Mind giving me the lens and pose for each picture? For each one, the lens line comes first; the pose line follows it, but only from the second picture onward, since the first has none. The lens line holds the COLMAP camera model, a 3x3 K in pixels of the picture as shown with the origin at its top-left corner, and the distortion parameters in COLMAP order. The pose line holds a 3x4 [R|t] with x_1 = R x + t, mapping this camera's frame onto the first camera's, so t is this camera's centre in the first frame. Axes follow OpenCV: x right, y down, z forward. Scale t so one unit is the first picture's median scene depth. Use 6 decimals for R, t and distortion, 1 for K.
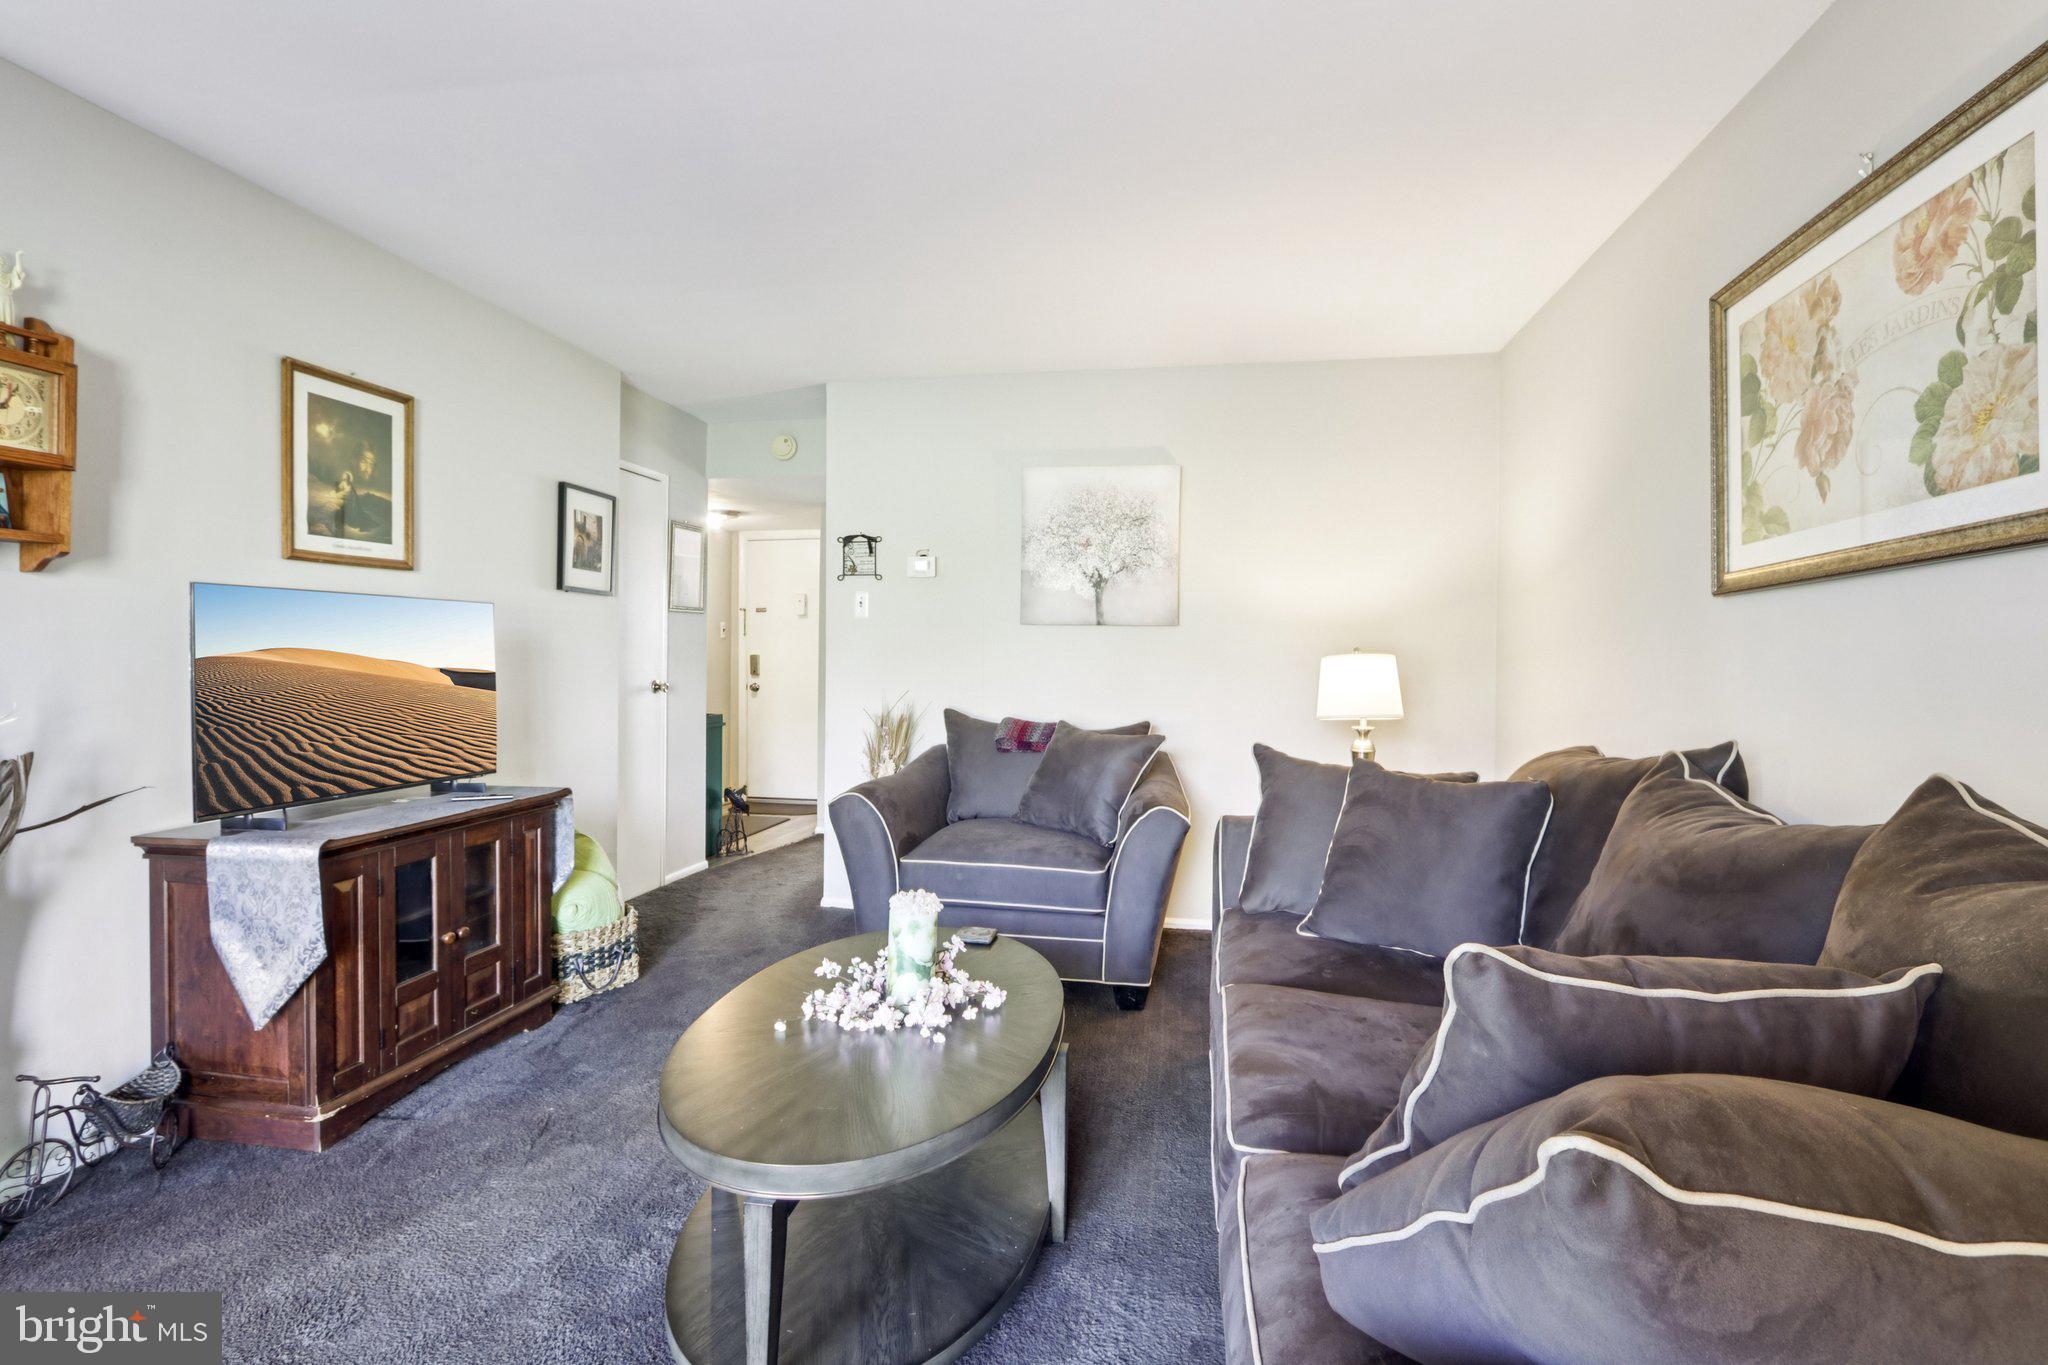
lens RADIAL K [[976.0, 0, 1009.8], [0, 976.0, 657.5], [0, 0, 1]] dist [-0.010813, 0.001465]
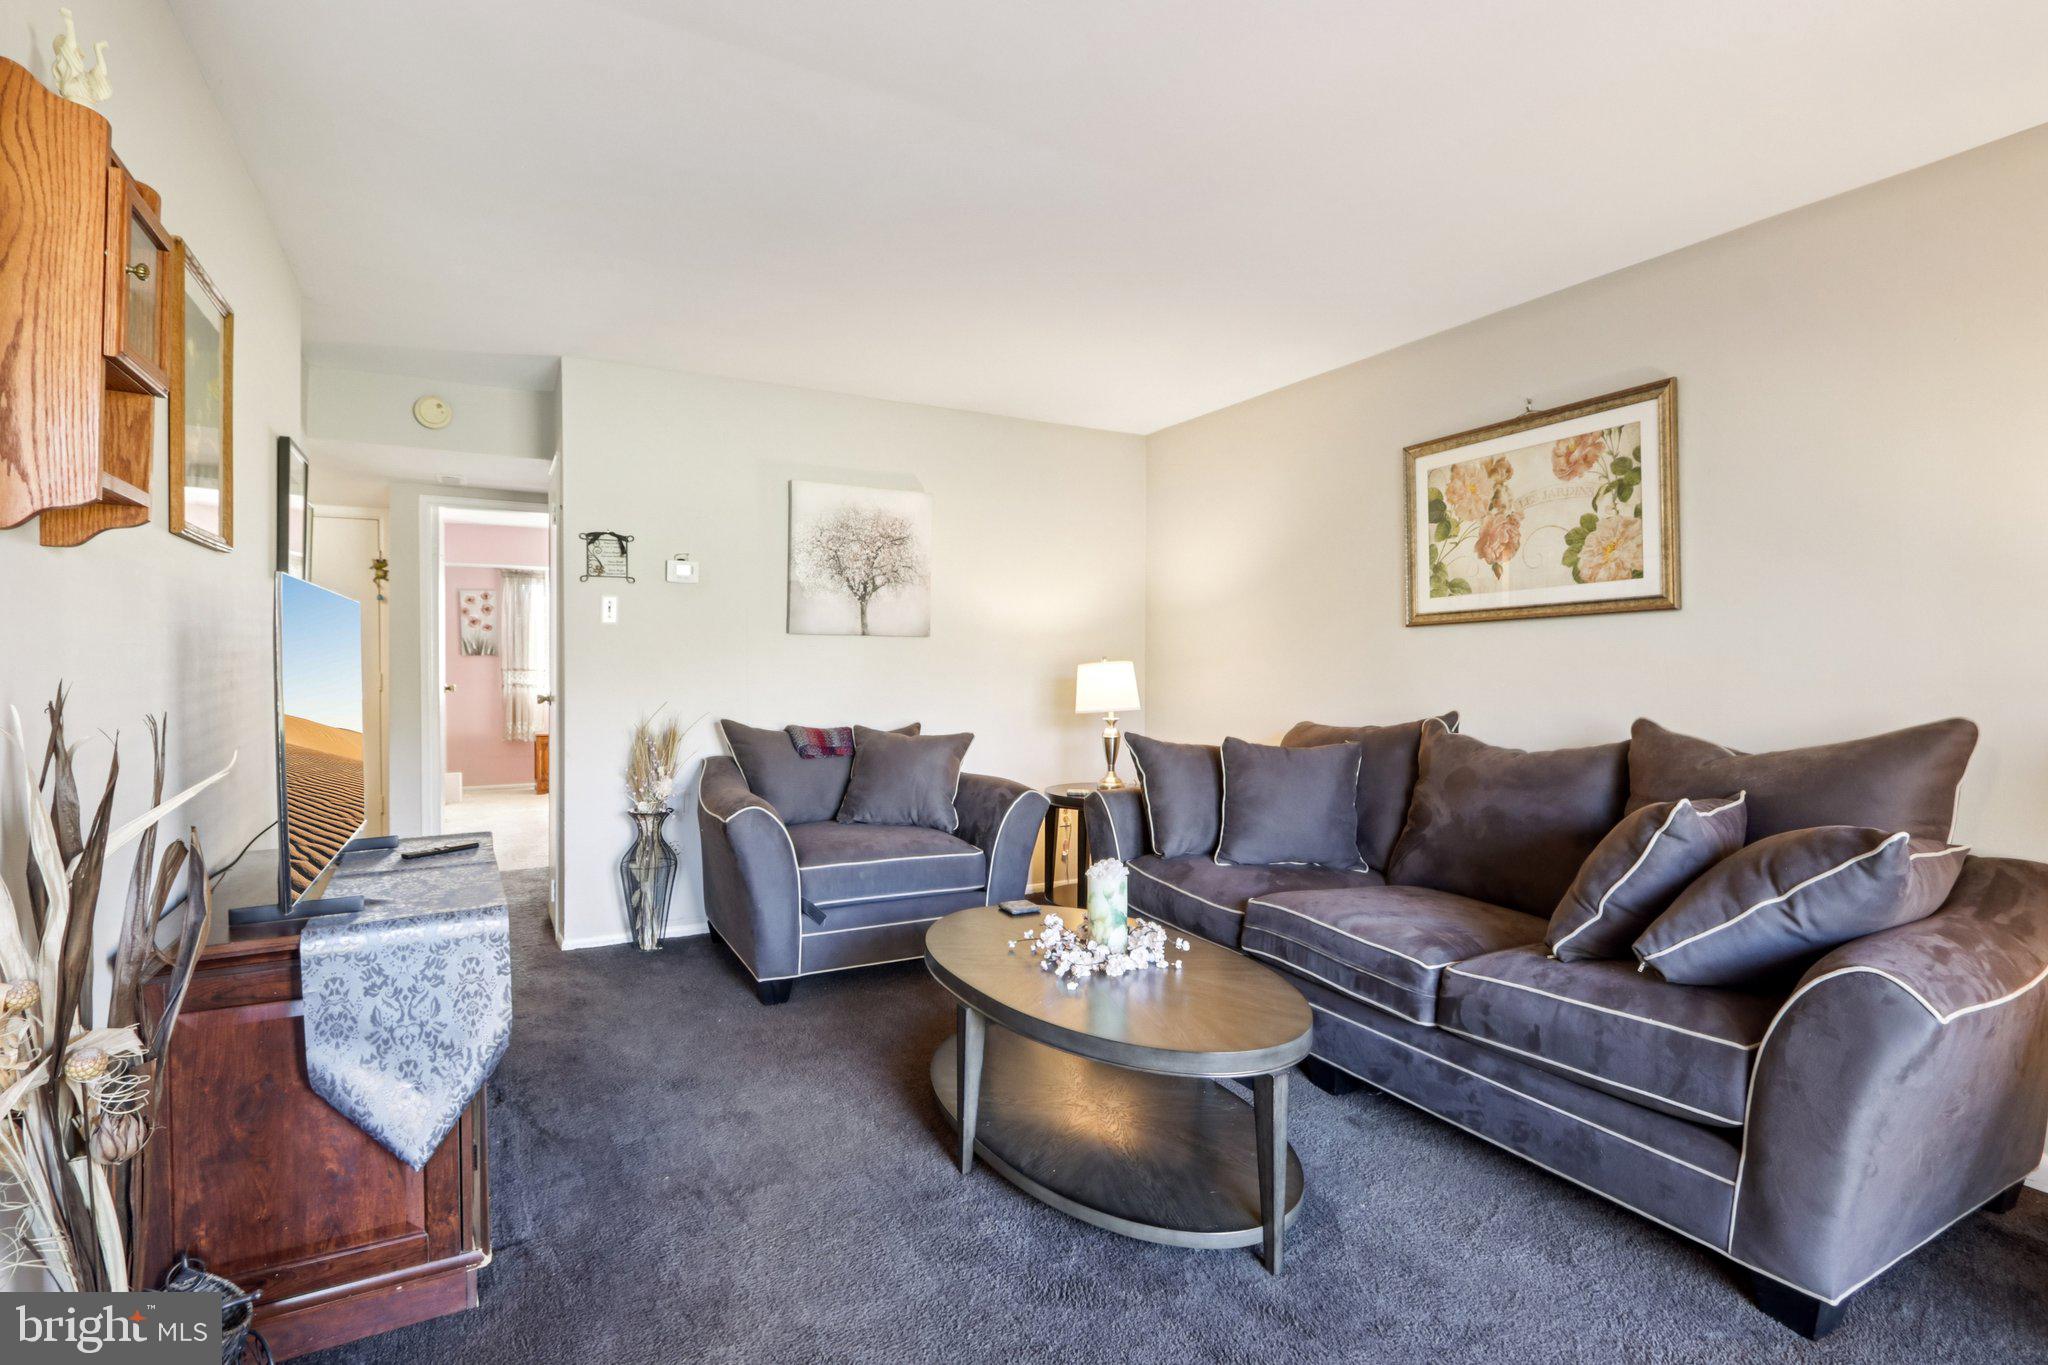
lens RADIAL K [[981.0, 0, 1015.2], [0, 981.0, 664.0], [0, 0, 1]] dist [-0.010078, 0.003829]
pose [[0.776225, -0.008331, 0.630400, -0.885588], [0.006277, 0.999965, 0.005486, -0.012423], [-0.630424, -0.000302, 0.776251, 0.111662]]
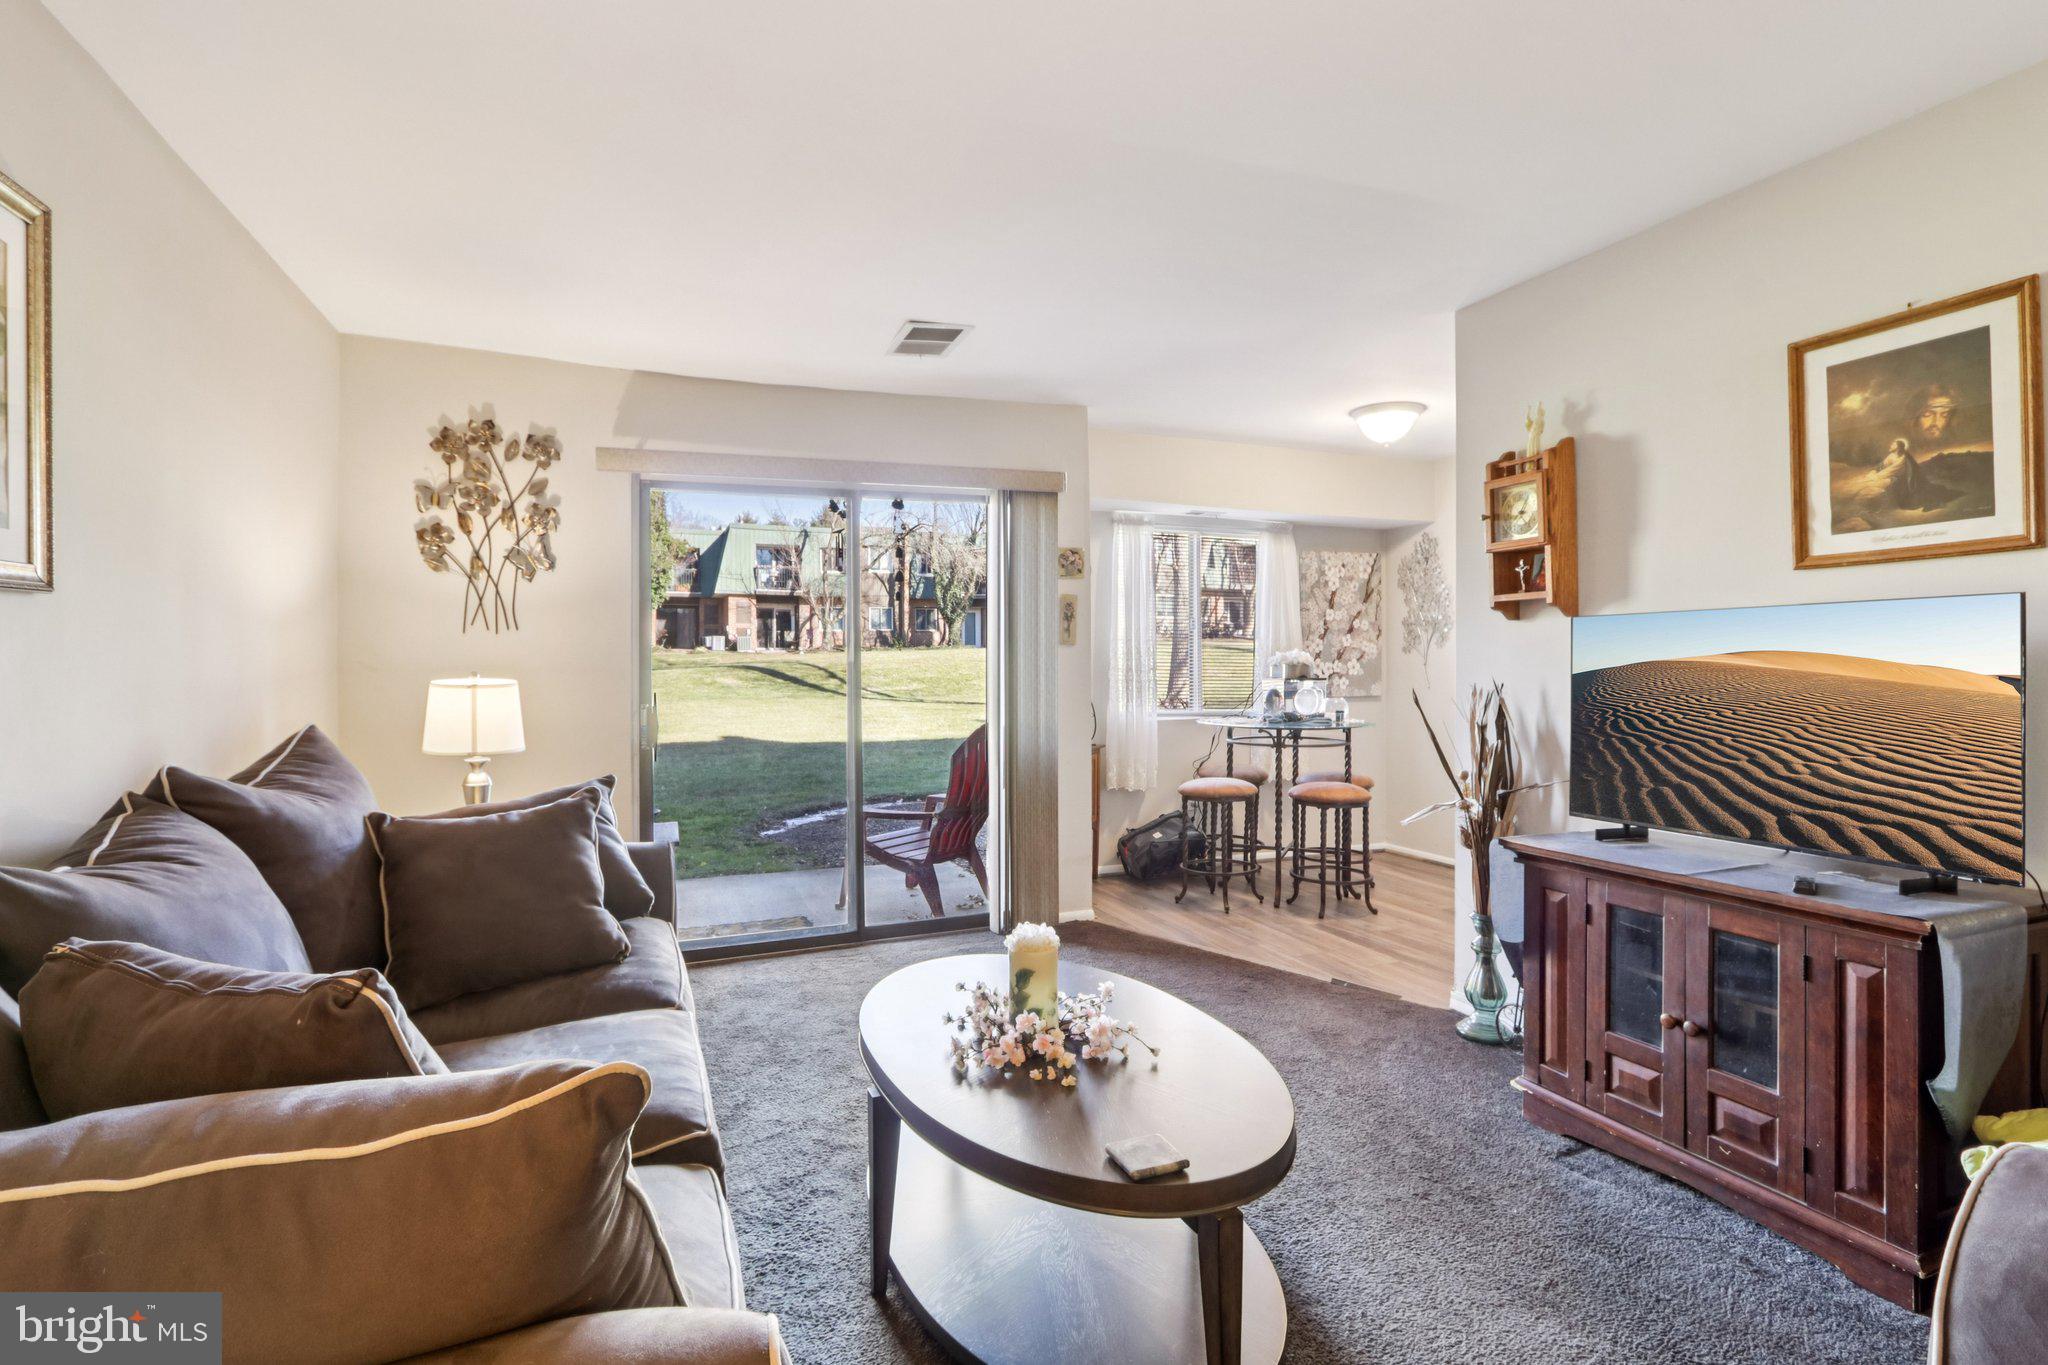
lens RADIAL K [[981.0, 0, 1015.2], [0, 981.0, 664.0], [0, 0, 1]] dist [-0.010078, 0.003829]
pose [[-0.845159, -0.002981, -0.534507, 0.403962], [-0.002492, 0.999996, -0.001638, -0.016208], [0.534510, -0.000052, -0.845162, 1.671469]]
